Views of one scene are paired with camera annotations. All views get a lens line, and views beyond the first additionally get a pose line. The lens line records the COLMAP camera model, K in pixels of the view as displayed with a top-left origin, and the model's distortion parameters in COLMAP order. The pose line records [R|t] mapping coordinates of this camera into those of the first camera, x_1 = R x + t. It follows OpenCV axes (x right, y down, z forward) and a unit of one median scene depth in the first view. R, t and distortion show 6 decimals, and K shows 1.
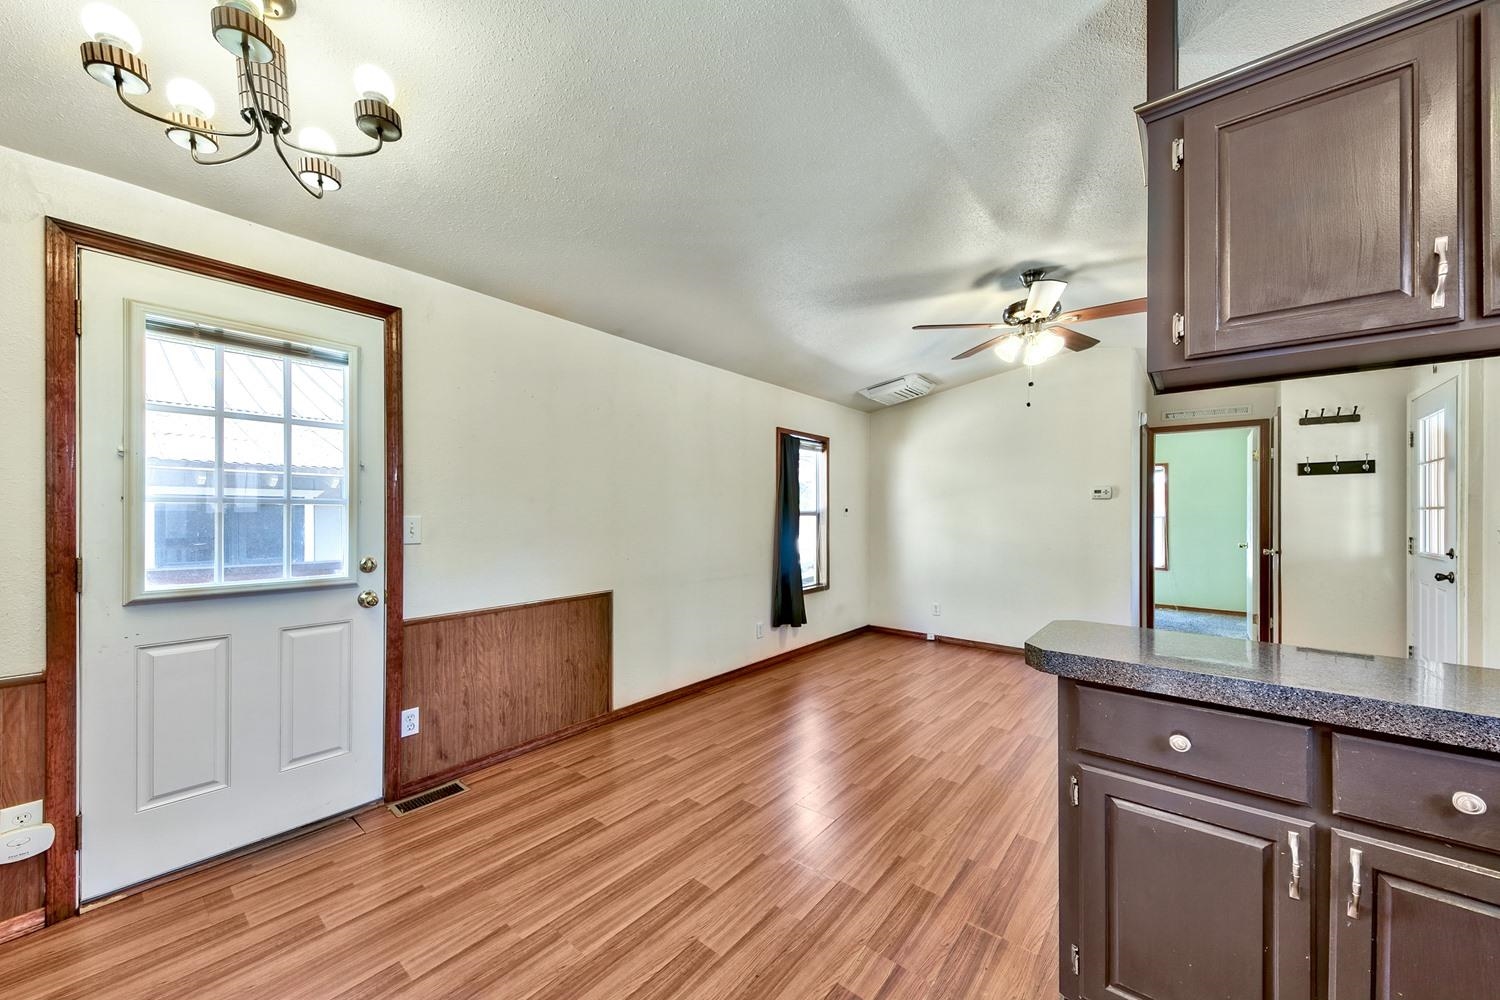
lens RADIAL K [[539.2, 0, 748.7], [0, 539.2, 508.2], [0, 0, 1]] dist [0.016481, -0.003071]
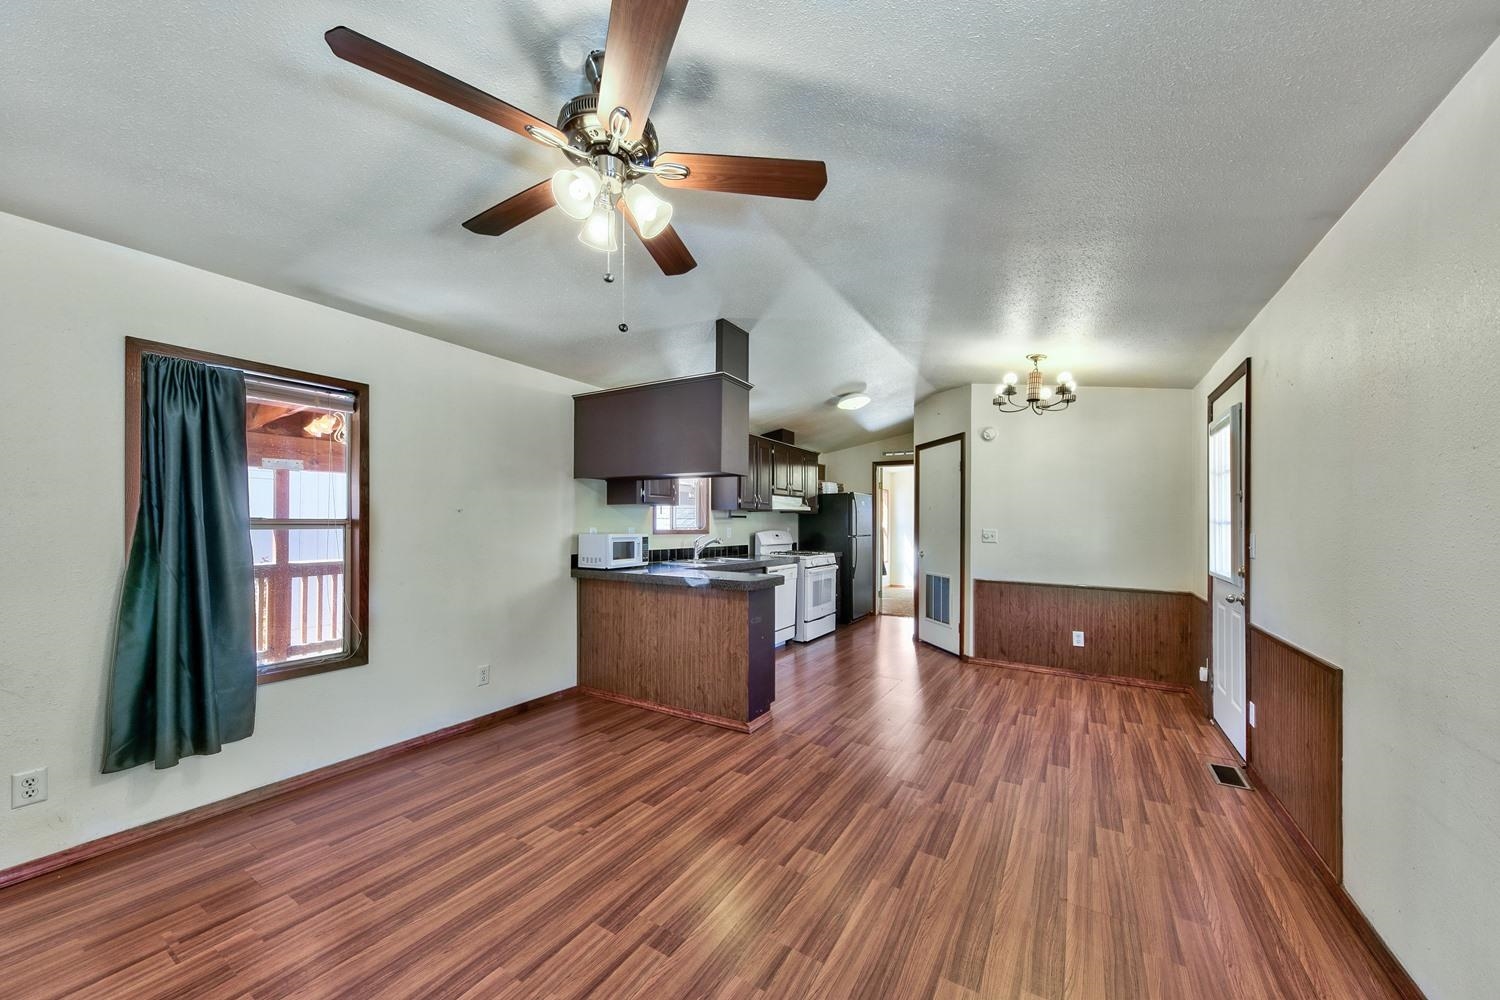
lens RADIAL K [[540.2, 0, 746.2], [0, 540.2, 524.6], [0, 0, 1]] dist [0.013774, -0.000169]
pose [[-0.989970, -0.011416, -0.140818, 0.407094], [-0.010645, 0.999924, -0.006228, 0.008147], [0.140878, -0.004667, -0.990016, 1.354338]]
